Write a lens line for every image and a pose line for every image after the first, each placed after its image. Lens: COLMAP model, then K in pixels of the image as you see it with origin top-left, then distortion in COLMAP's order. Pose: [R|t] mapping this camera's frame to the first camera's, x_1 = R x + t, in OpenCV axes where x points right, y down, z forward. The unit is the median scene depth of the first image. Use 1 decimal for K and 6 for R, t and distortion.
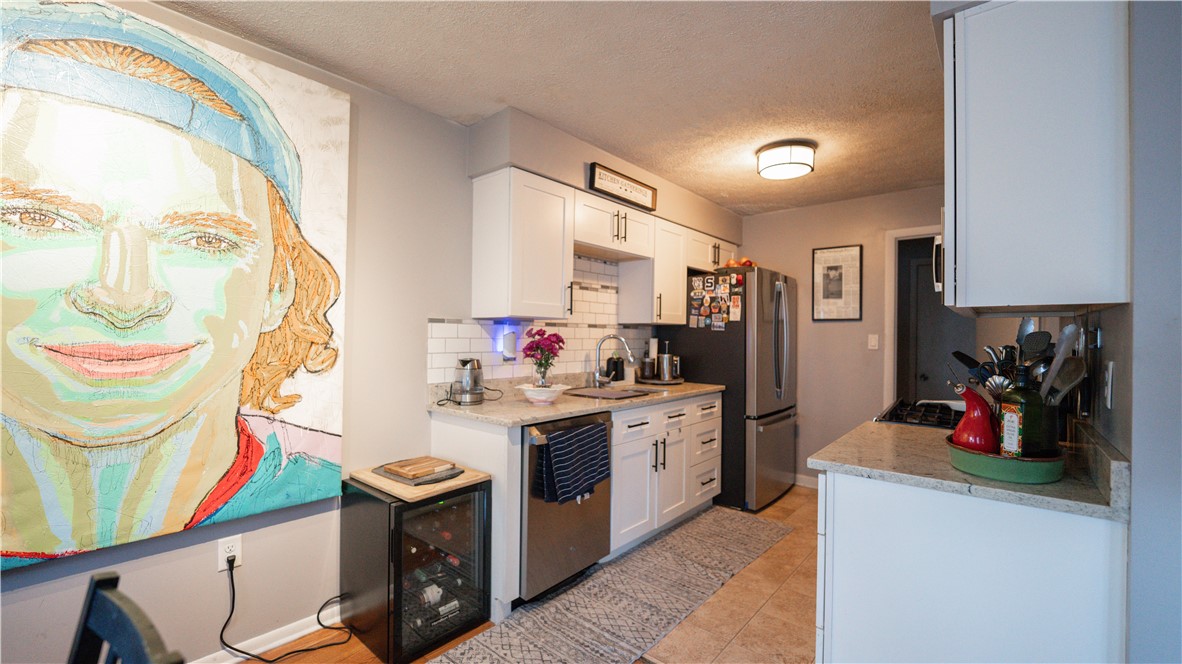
lens RADIAL K [[477.5, 0, 591.7], [0, 477.5, 333.8], [0, 0, 1]] dist [-0.007946, -0.002107]
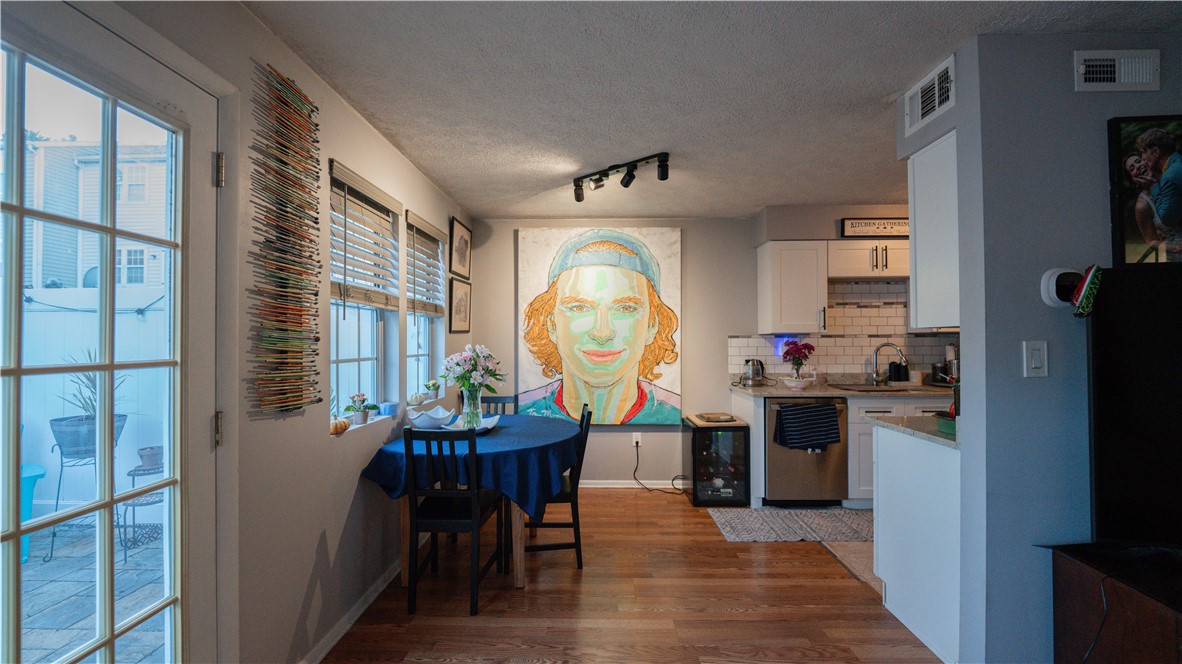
lens RADIAL K [[477.5, 0, 592.1], [0, 477.5, 334.9], [0, 0, 1]] dist [-0.007946, -0.002107]
pose [[0.636917, -0.026297, -0.770484, 0.725056], [0.015214, 0.999652, -0.021542, -0.005579], [0.770783, 0.001999, 0.637095, -0.528063]]
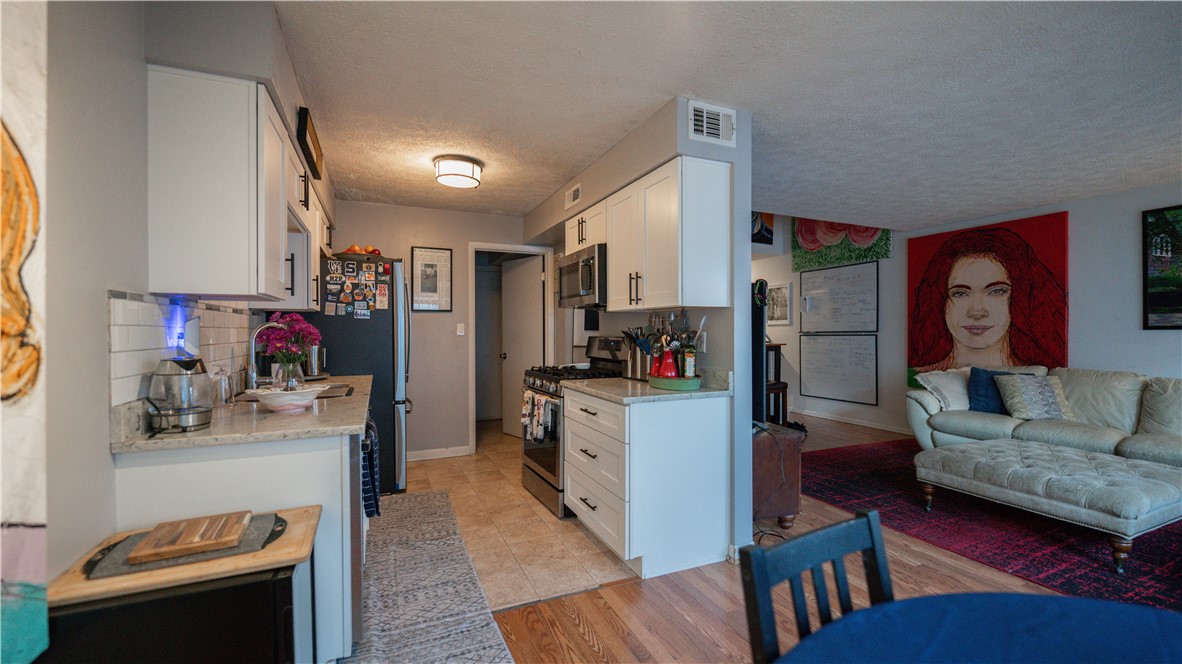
lens RADIAL K [[477.5, 0, 589.3], [0, 477.5, 336.2], [0, 0, 1]] dist [-0.007946, -0.002107]
pose [[0.427514, -0.023116, 0.903713, -0.639816], [0.003900, 0.999711, 0.023727, 0.011511], [-0.904000, -0.006620, 0.427481, 0.267143]]
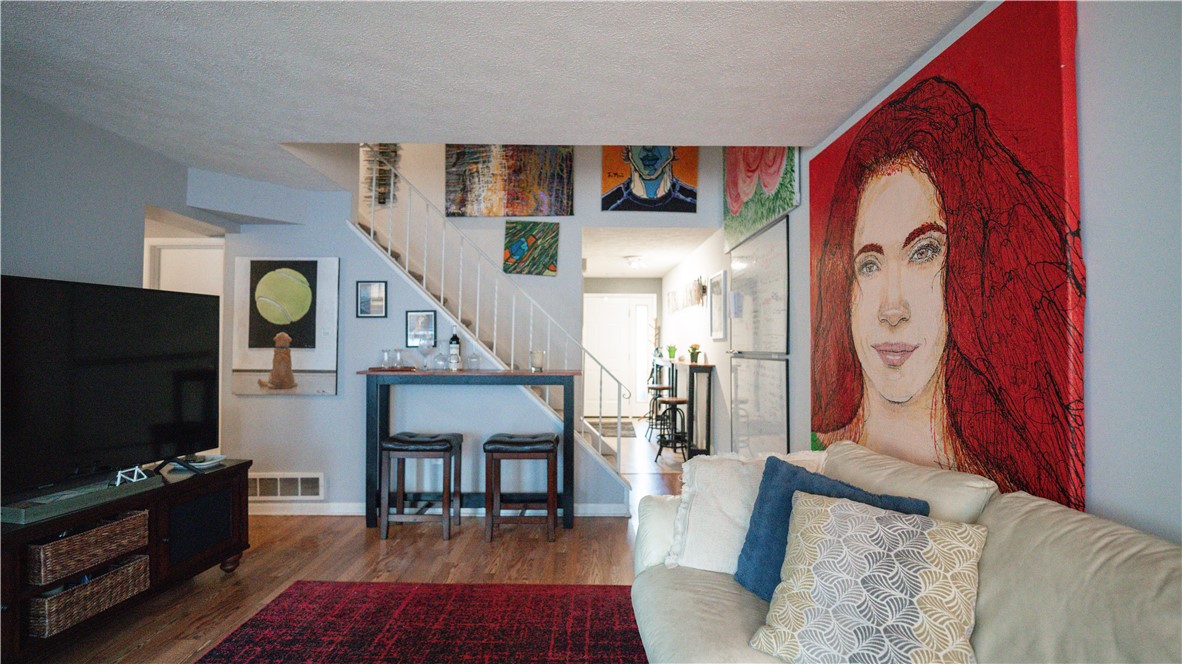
lens RADIAL K [[477.5, 0, 586.4], [0, 477.5, 333.1], [0, 0, 1]] dist [-0.007946, -0.002107]
pose [[0.755984, 0.004619, 0.654574, 1.091632], [0.003631, 0.999930, -0.011250, 0.009935], [-0.654580, 0.010882, 0.755914, -0.681737]]
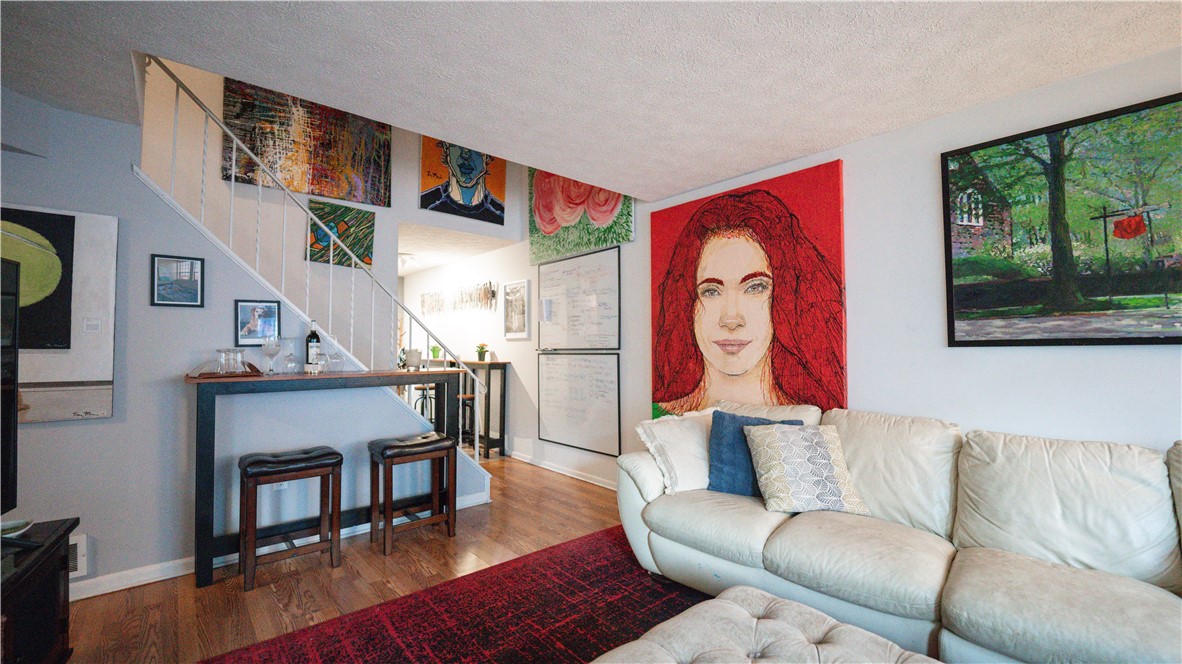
lens RADIAL K [[477.5, 0, 587.2], [0, 477.5, 332.8], [0, 0, 1]] dist [-0.007946, -0.002107]
pose [[0.141831, 0.014781, 0.989781, 0.600894], [0.000801, 0.999886, -0.015047, 0.020556], [-0.989891, 0.002927, 0.141803, -0.178321]]
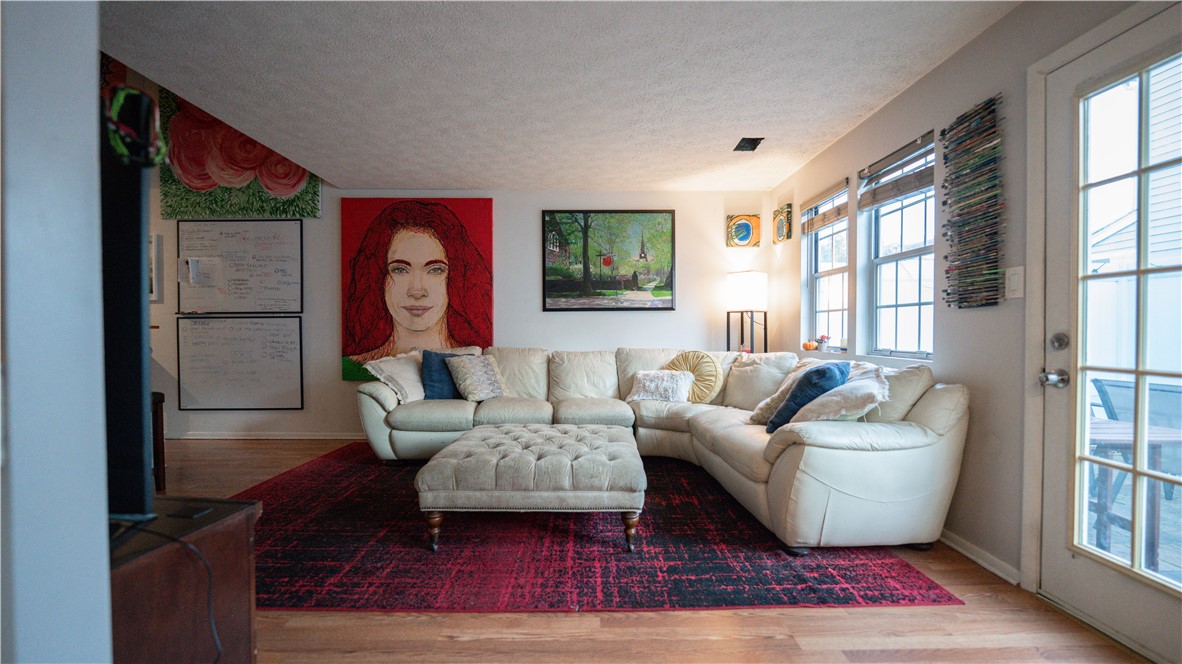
lens RADIAL K [[477.5, 0, 591.3], [0, 477.5, 335.8], [0, 0, 1]] dist [-0.007946, -0.002107]
pose [[-0.661483, -0.023064, 0.749606, 0.093717], [-0.014073, 0.999733, 0.018341, 0.098286], [-0.749828, 0.001583, -0.661631, 0.365283]]
